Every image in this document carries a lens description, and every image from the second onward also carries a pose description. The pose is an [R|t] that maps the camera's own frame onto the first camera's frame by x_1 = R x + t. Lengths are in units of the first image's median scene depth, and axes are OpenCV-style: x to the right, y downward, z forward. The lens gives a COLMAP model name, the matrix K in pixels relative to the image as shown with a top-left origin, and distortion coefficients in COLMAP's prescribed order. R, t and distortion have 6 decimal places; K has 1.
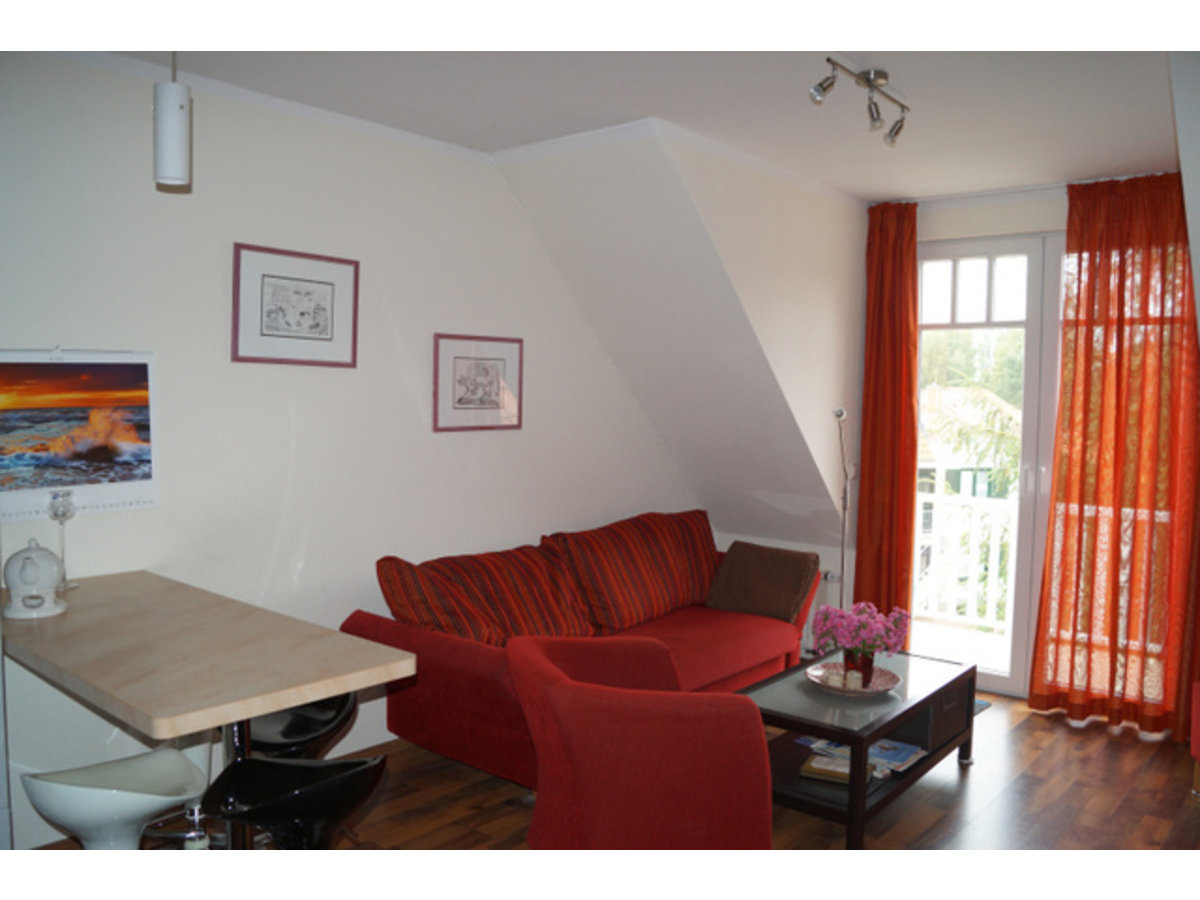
lens RADIAL K [[958.9, 0, 600.0], [0, 958.9, 450.0], [0, 0, 1]] dist [-0.083650, 0.003995]
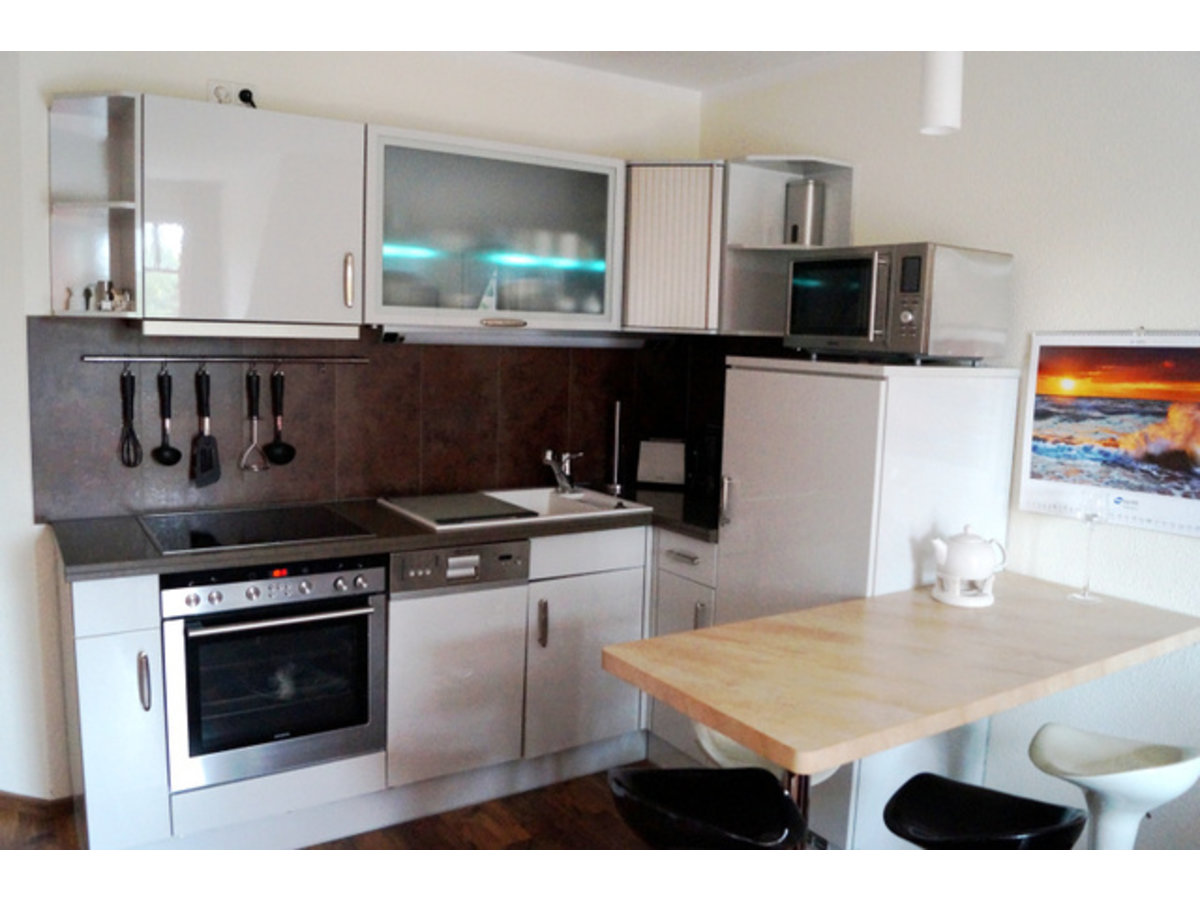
lens RADIAL K [[958.9, 0, 600.0], [0, 958.9, 450.0], [0, 0, 1]] dist [-0.083650, 0.003995]
pose [[-0.298240, 0.094261, -0.949825, 0.369600], [-0.081998, 0.988903, 0.123886, -0.062432], [0.950962, 0.114832, -0.287201, 0.755613]]
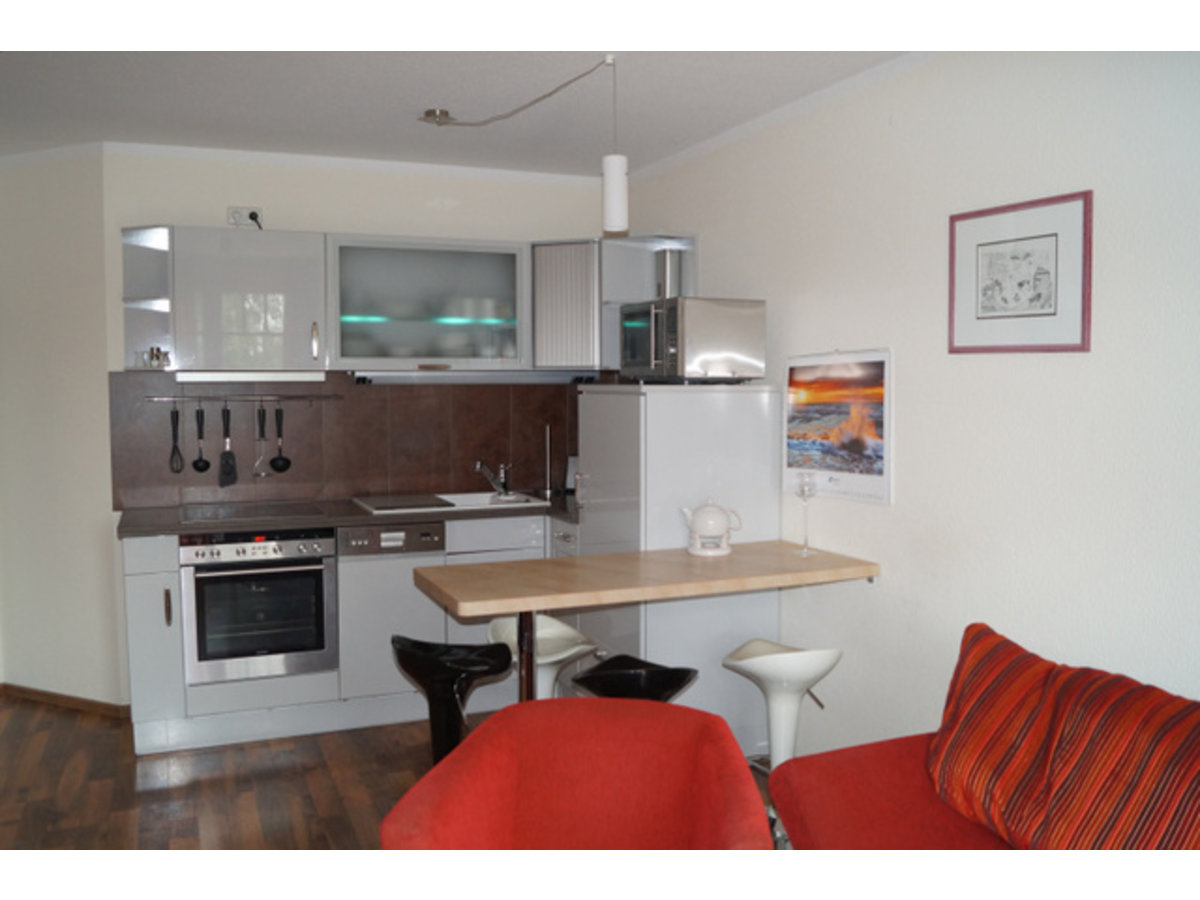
lens RADIAL K [[1015.2, 0, 600.0], [0, 1015.2, 450.0], [0, 0, 1]] dist [-0.091860, -0.001701]
pose [[-0.453878, 0.049523, -0.889686, 0.641963], [-0.048090, 0.995638, 0.079955, -0.070572], [0.889765, 0.079075, -0.449517, 1.259931]]
